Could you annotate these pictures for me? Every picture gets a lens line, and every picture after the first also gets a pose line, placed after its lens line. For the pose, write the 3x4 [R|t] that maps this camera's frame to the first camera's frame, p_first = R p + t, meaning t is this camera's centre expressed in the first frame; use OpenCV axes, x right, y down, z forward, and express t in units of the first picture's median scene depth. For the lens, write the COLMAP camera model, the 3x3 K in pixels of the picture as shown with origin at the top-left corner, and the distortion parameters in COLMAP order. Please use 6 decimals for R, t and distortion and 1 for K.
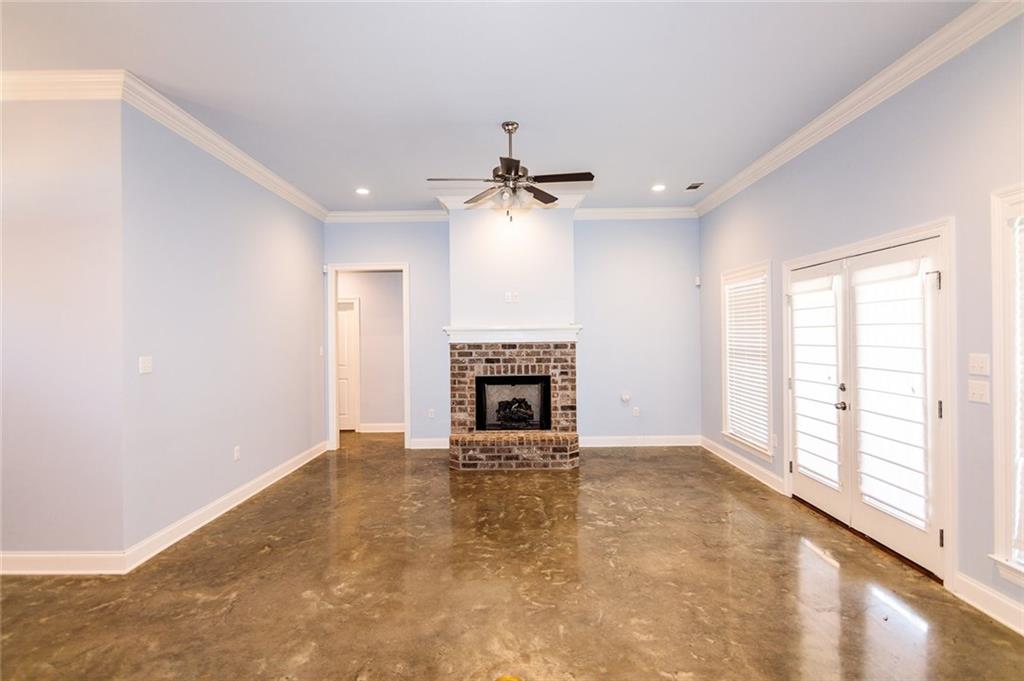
lens RADIAL K [[476.7, 0, 511.8], [0, 476.7, 337.6], [0, 0, 1]] dist [0.004315, 0.000107]
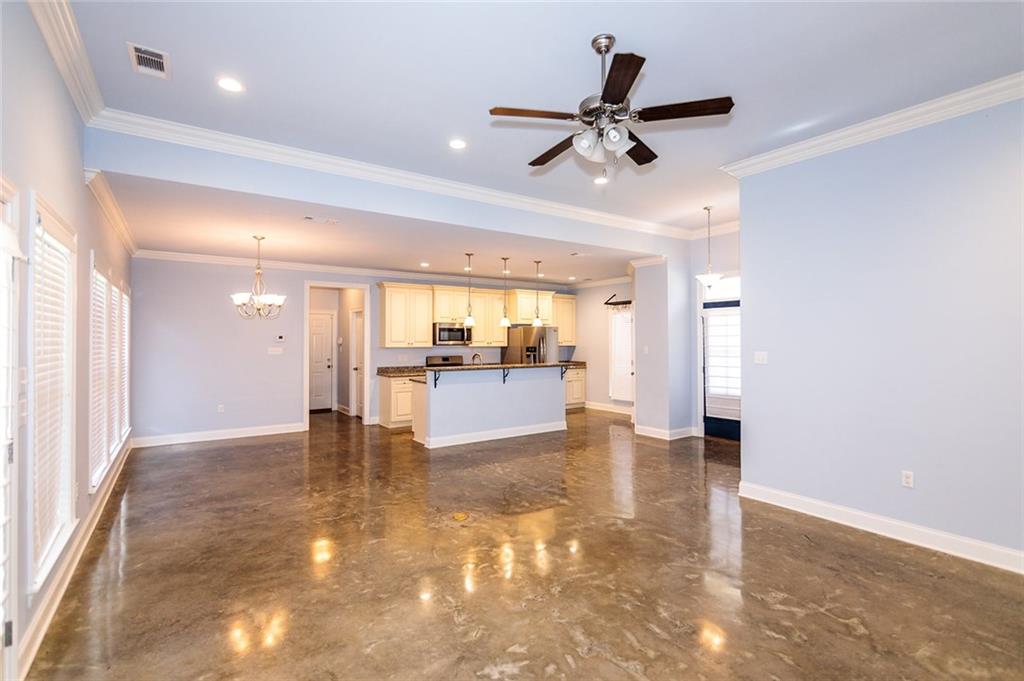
lens RADIAL K [[476.7, 0, 512.9], [0, 476.7, 338.6], [0, 0, 1]] dist [0.004315, 0.000107]
pose [[-0.818720, 0.009452, -0.574115, 0.538773], [0.008010, 0.999955, 0.005040, -0.009906], [0.574137, -0.000472, -0.818759, 1.562337]]
